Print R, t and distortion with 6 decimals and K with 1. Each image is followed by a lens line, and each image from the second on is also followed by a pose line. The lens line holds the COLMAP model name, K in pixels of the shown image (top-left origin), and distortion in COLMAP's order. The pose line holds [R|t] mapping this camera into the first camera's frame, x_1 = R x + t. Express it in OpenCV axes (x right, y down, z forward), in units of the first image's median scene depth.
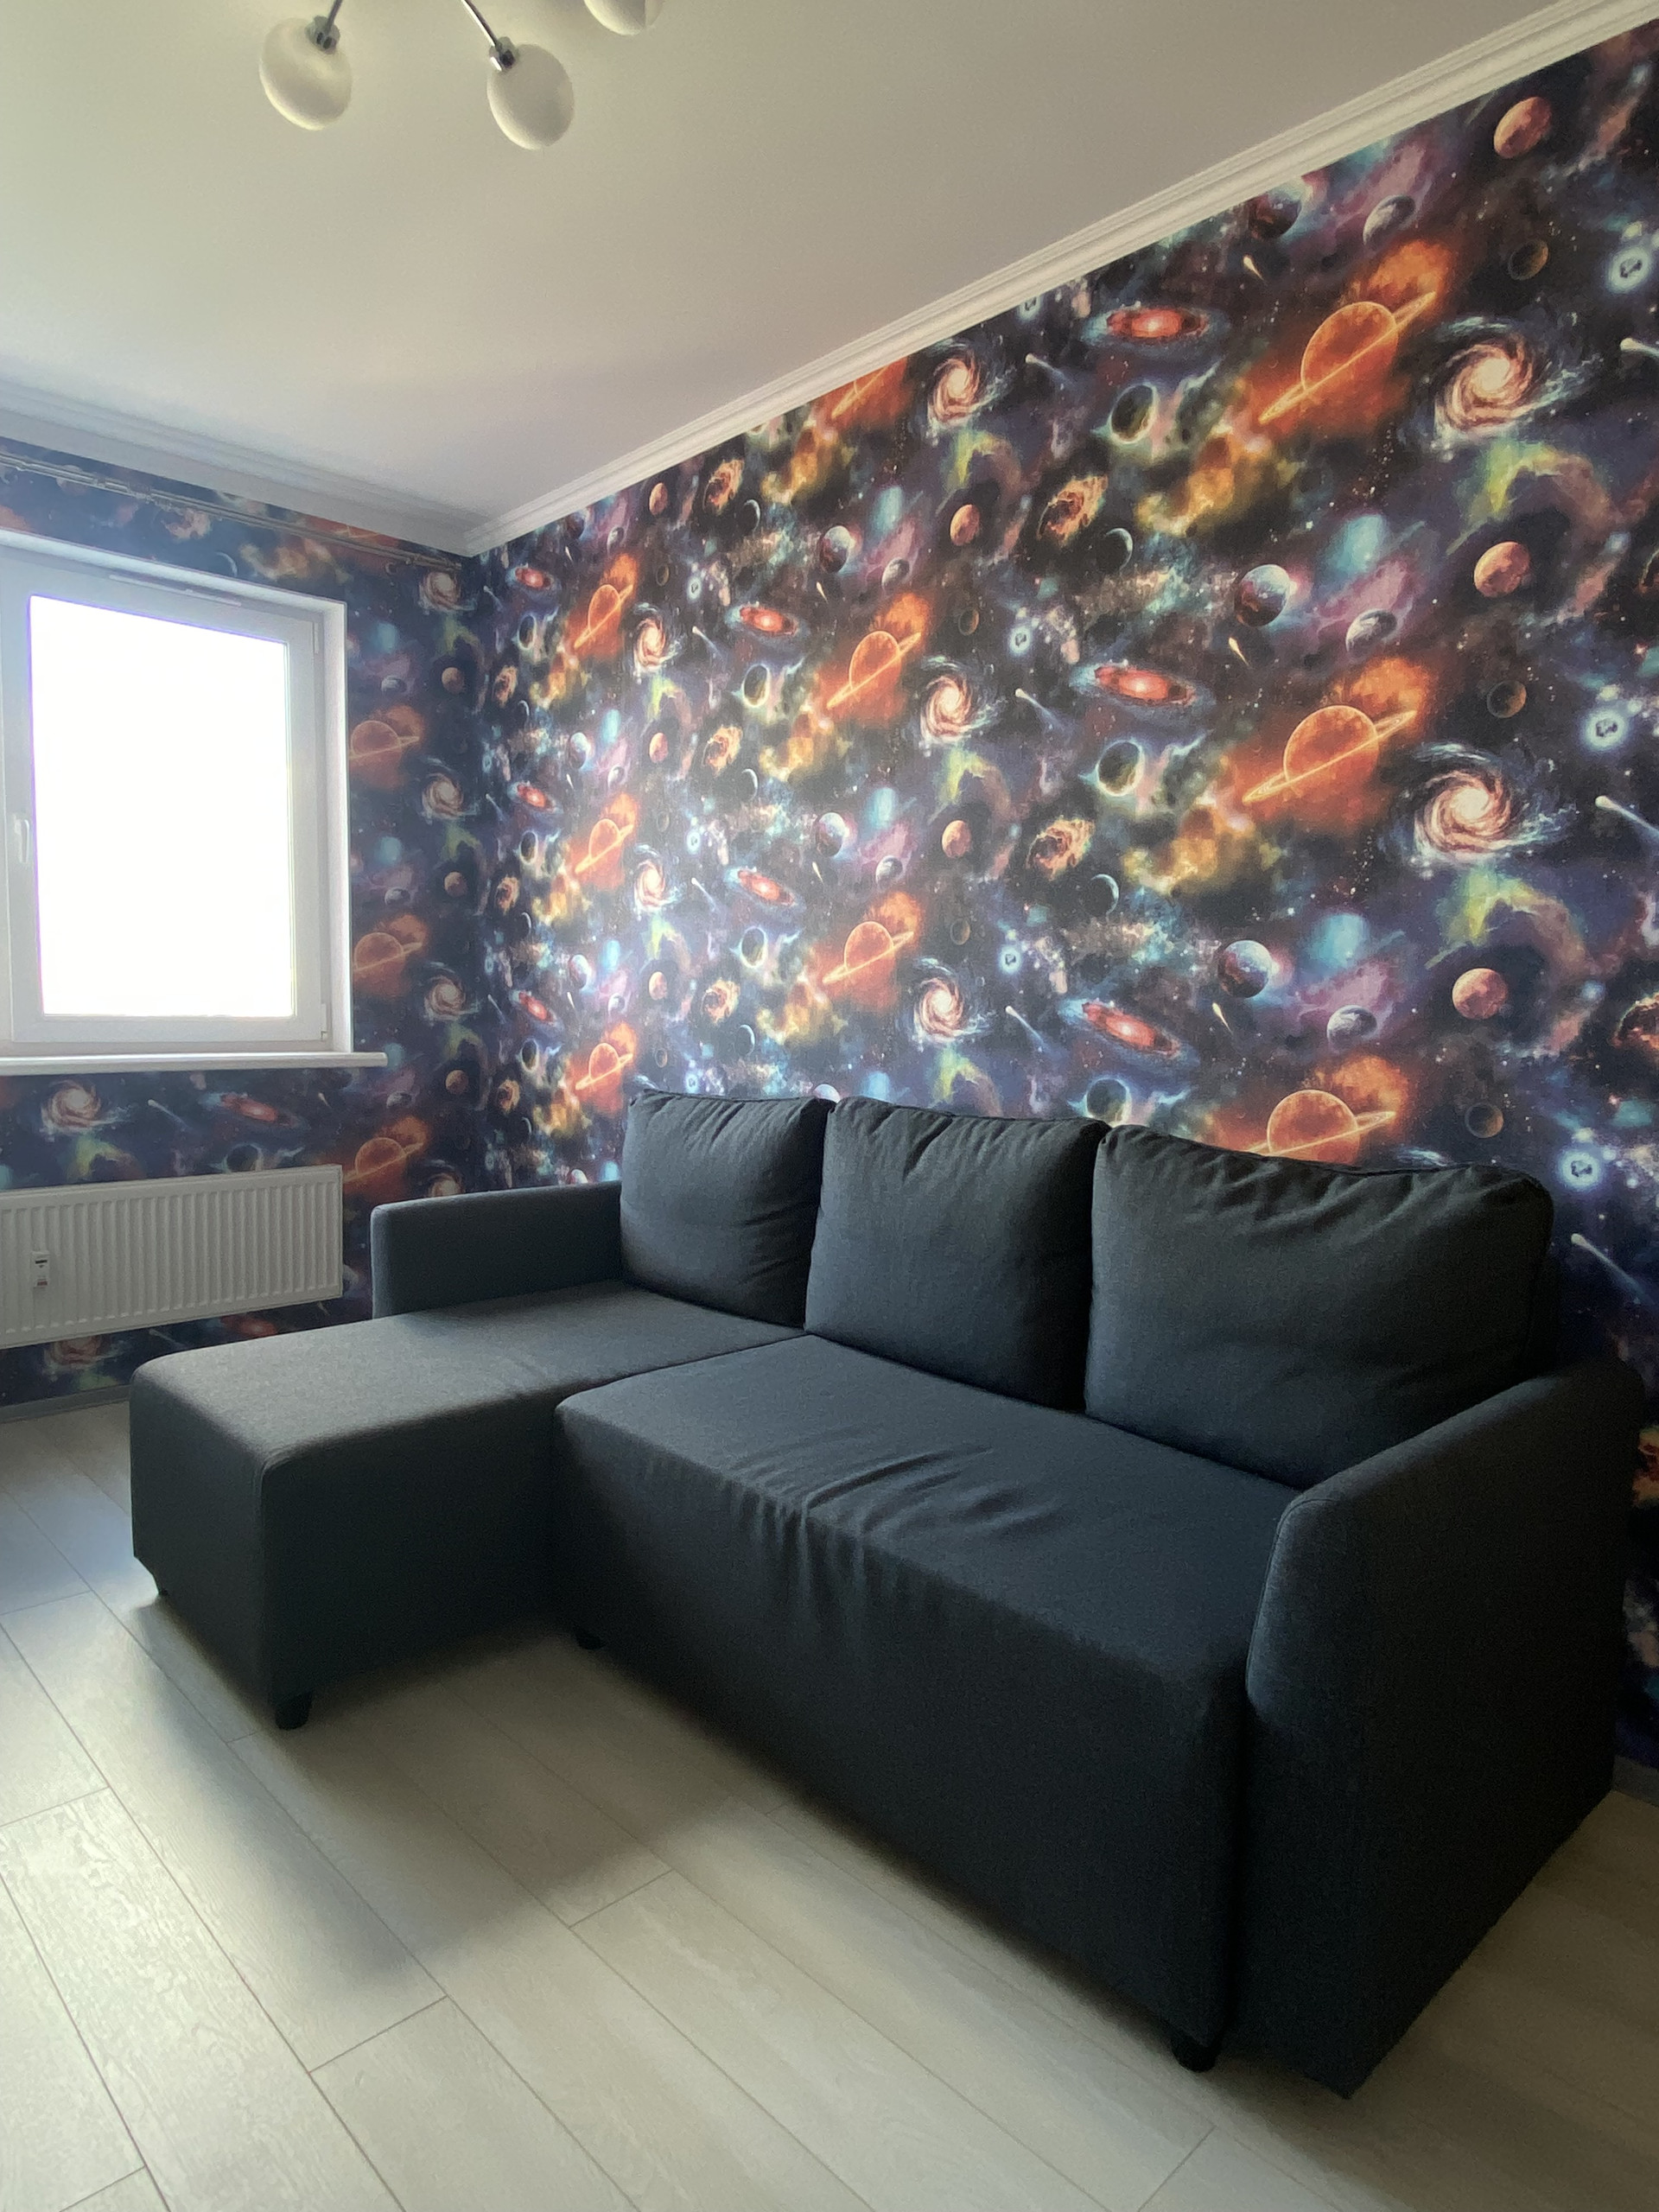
lens RADIAL K [[1297.3, 0, 829.5], [0, 1297.3, 1106.0], [0, 0, 1]] dist [0.031479, -0.042751]
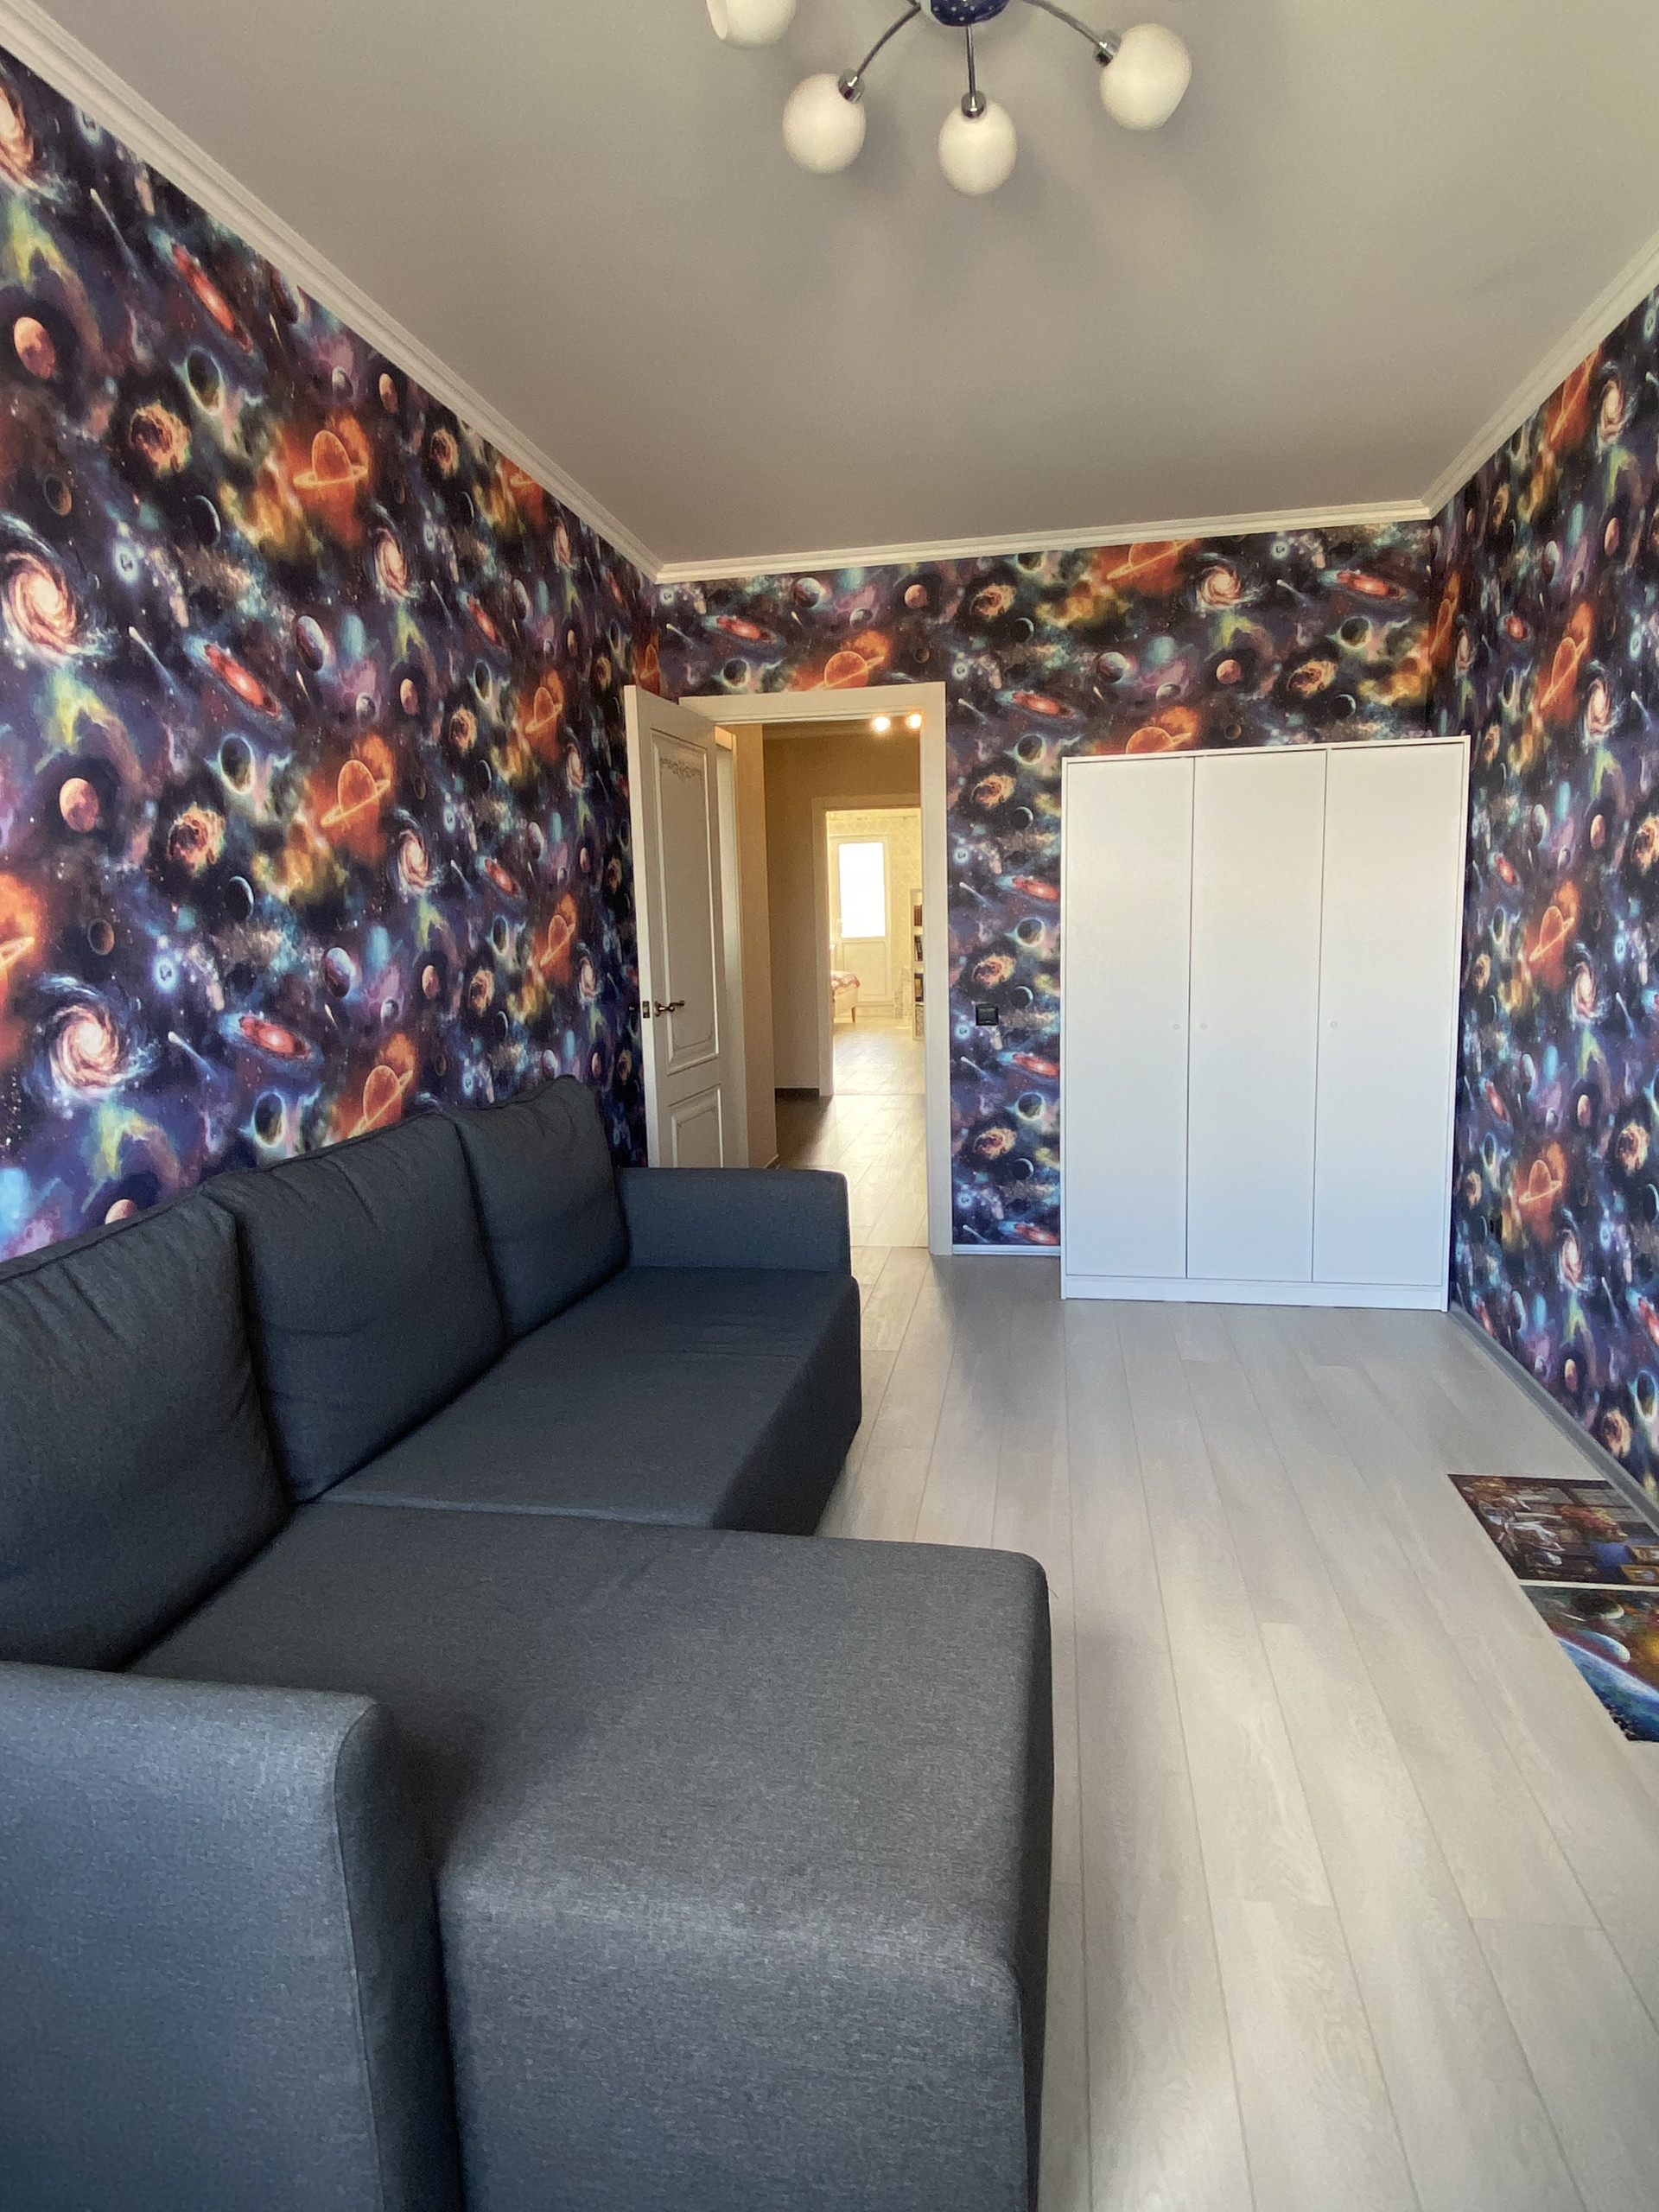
lens RADIAL K [[1297.3, 0, 829.5], [0, 1297.3, 1106.0], [0, 0, 1]] dist [0.031479, -0.042751]
pose [[-0.596849, -0.115795, 0.793954, -0.782408], [0.083225, 0.975259, 0.204802, -0.171531], [-0.798026, 0.188313, -0.572445, 1.207486]]
